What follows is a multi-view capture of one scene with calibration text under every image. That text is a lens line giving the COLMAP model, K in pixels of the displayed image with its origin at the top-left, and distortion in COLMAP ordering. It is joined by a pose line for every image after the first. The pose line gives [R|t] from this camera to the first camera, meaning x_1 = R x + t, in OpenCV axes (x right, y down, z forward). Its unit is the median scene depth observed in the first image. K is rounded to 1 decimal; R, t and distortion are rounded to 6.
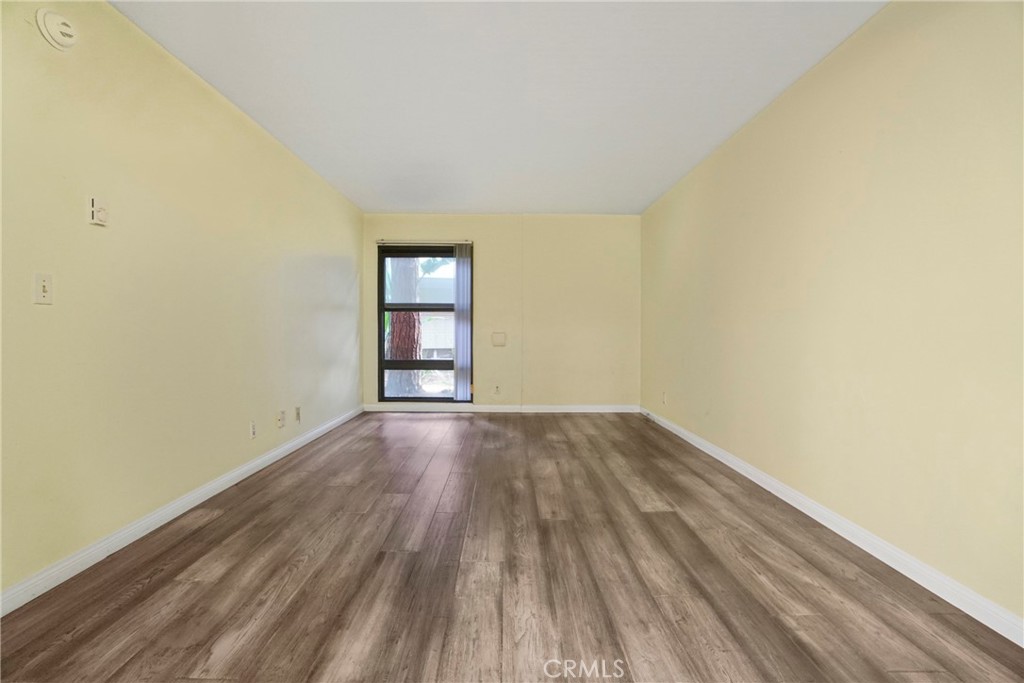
lens RADIAL K [[461.4, 0, 511.2], [0, 461.4, 333.7], [0, 0, 1]] dist [-0.066728, 0.023971]
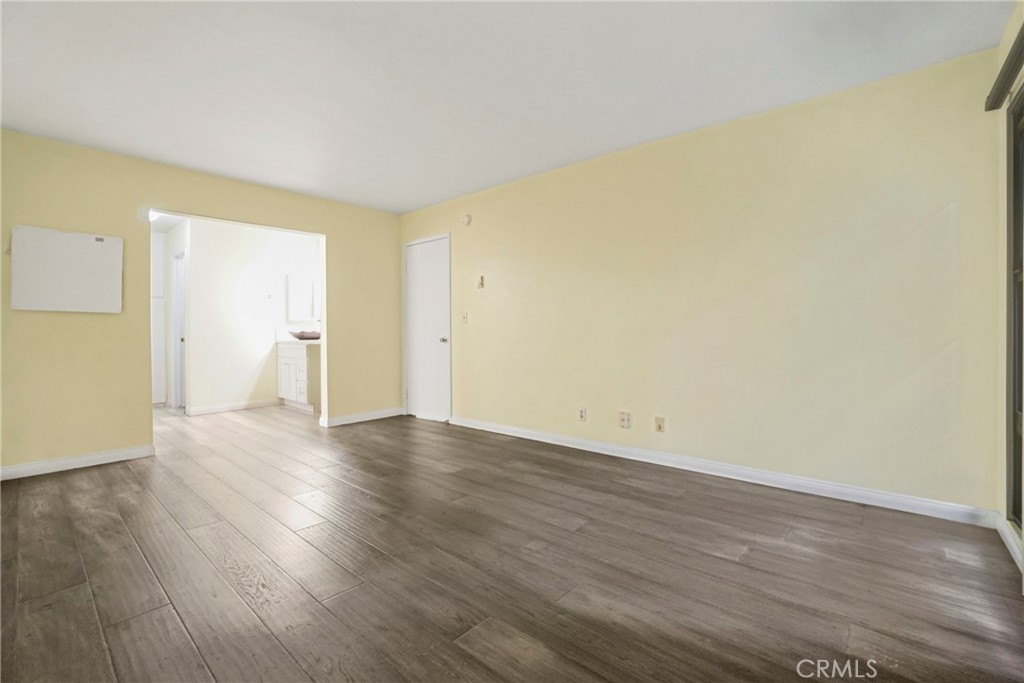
lens RADIAL K [[454.4, 0, 512.0], [0, 454.4, 330.9], [0, 0, 1]] dist [-0.065593, 0.022618]
pose [[-0.668403, 0.005964, -0.743775, 0.327252], [-0.000802, 0.999961, 0.008739, -0.013968], [0.743799, 0.006438, -0.668373, 1.195200]]
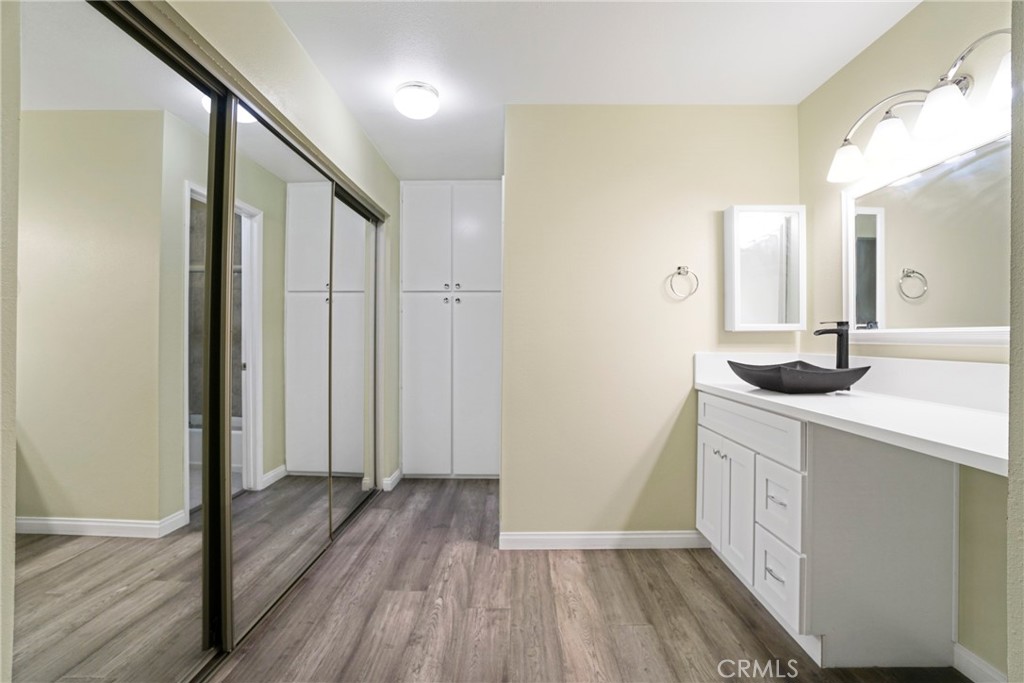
lens RADIAL K [[454.4, 0, 512.0], [0, 454.4, 330.9], [0, 0, 1]] dist [-0.065593, 0.022618]
pose [[-0.999932, -0.000170, 0.011649, -0.007117], [-0.000184, 0.999999, -0.001198, -0.035475], [-0.011649, -0.001200, -0.999931, 0.252435]]
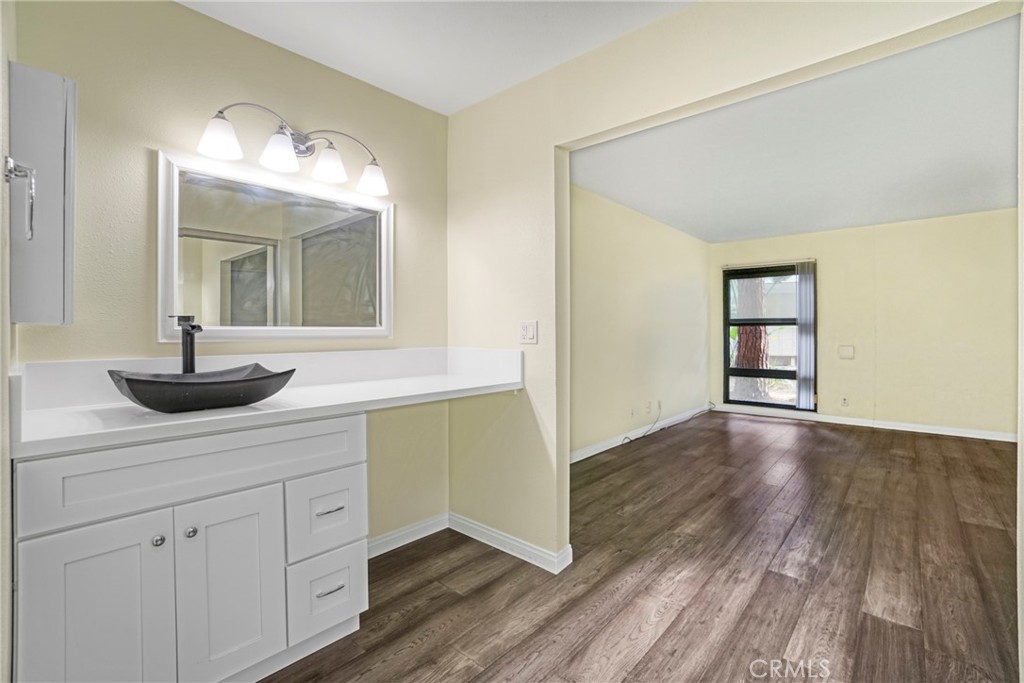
lens RADIAL K [[461.4, 0, 511.2], [0, 461.4, 333.7], [0, 0, 1]] dist [-0.066728, 0.023971]
pose [[0.740379, -0.001887, -0.672187, 0.120912], [-0.002372, 0.999983, -0.005419, -0.029389], [0.672186, 0.005606, 0.740361, -0.306691]]
